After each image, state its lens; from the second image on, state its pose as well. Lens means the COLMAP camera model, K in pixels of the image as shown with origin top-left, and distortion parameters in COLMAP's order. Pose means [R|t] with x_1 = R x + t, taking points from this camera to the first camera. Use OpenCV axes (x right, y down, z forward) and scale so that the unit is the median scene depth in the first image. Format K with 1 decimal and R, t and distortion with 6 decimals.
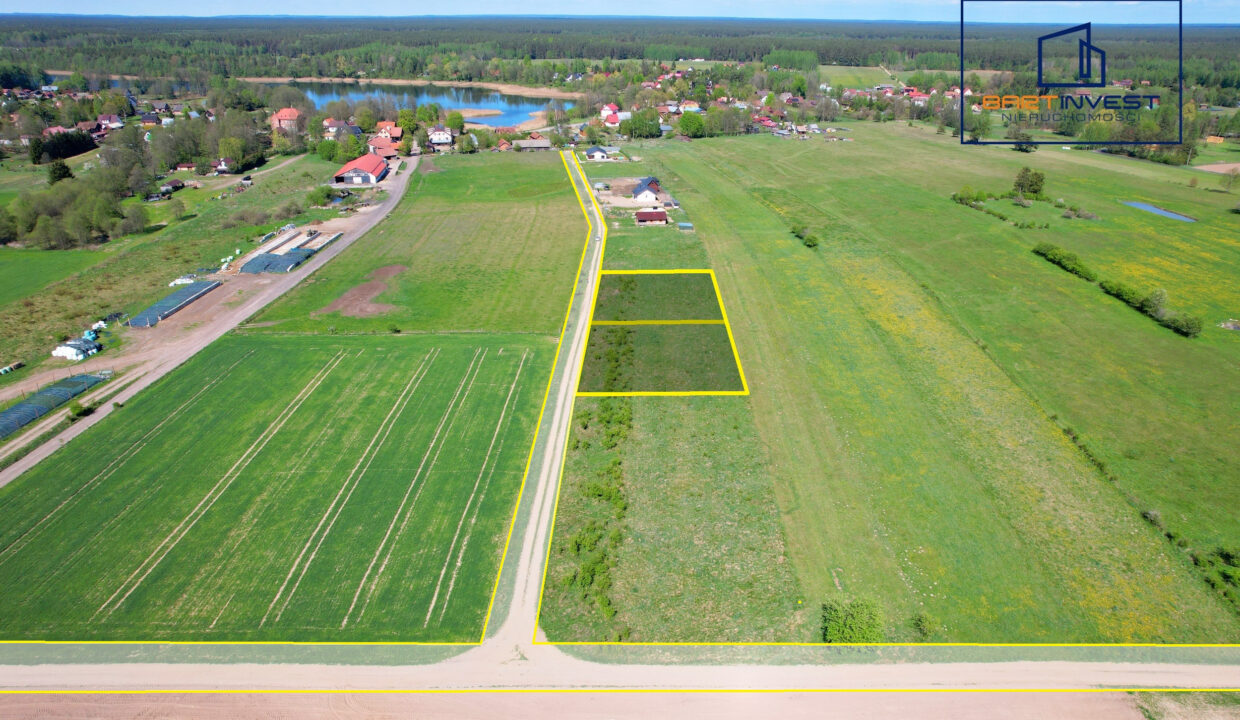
lens RADIAL K [[794.6, 0, 618.3], [0, 794.6, 361.1], [0, 0, 1]] dist [-0.074582, 0.066596]
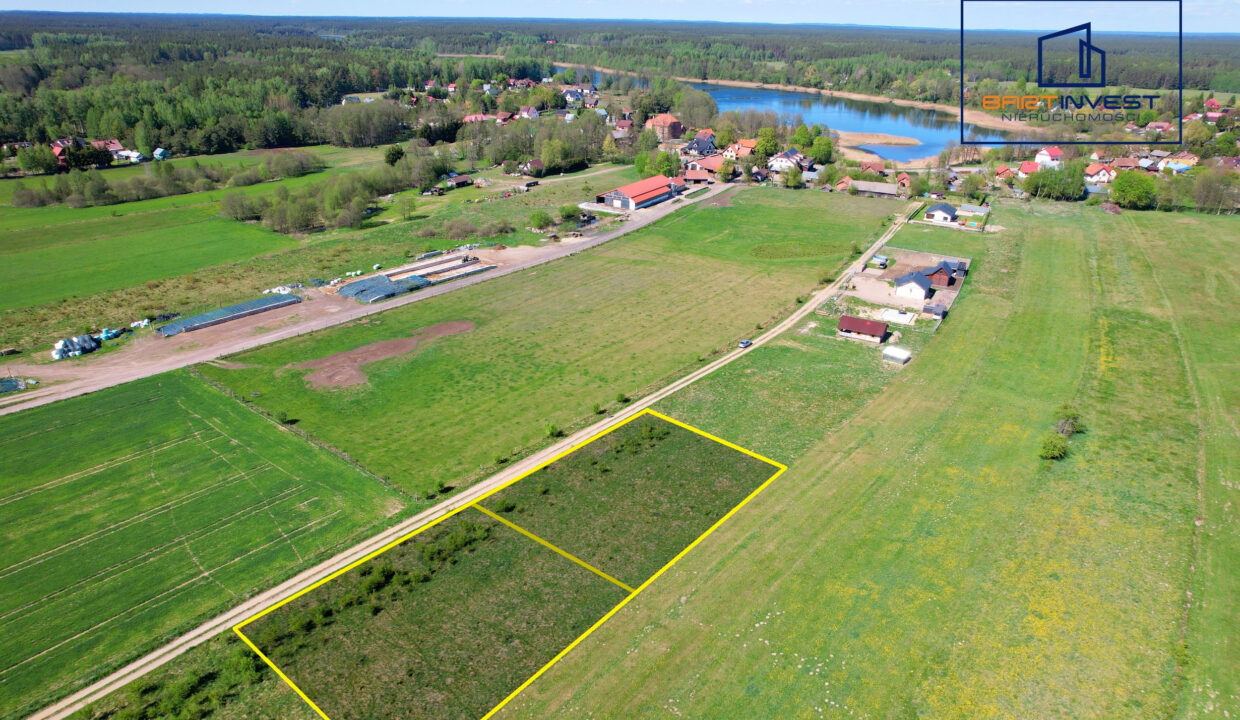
lens RADIAL K [[794.6, 0, 621.3], [0, 794.6, 353.8], [0, 0, 1]] dist [-0.074582, 0.066596]
pose [[0.800896, 0.243659, -0.546987, 0.160729], [-0.254438, 0.965379, 0.057487, -0.095699], [0.542057, 0.093133, 0.835165, 0.220887]]
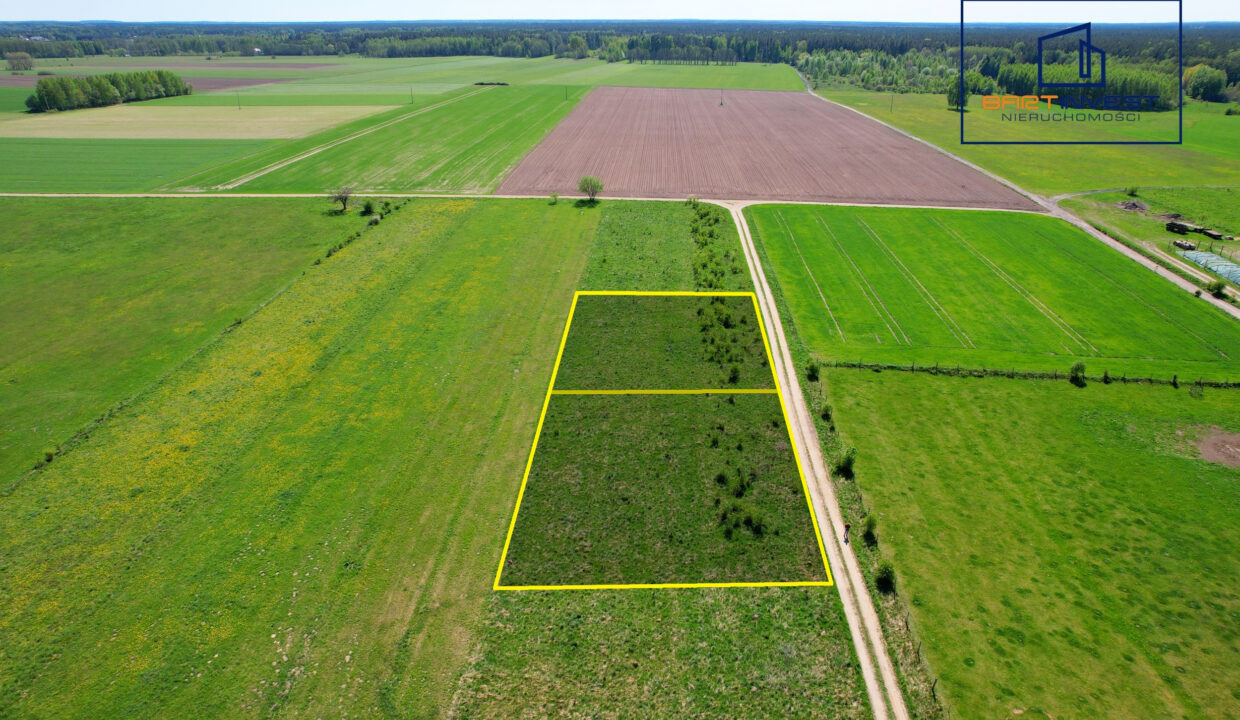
lens RADIAL K [[794.6, 0, 623.4], [0, 794.6, 370.5], [0, 0, 1]] dist [-0.074582, 0.066596]
pose [[-0.999807, -0.014060, 0.013743, 0.031511], [0.000894, 0.665754, 0.746171, -0.213896], [-0.019641, 0.746039, -0.665612, 0.594072]]
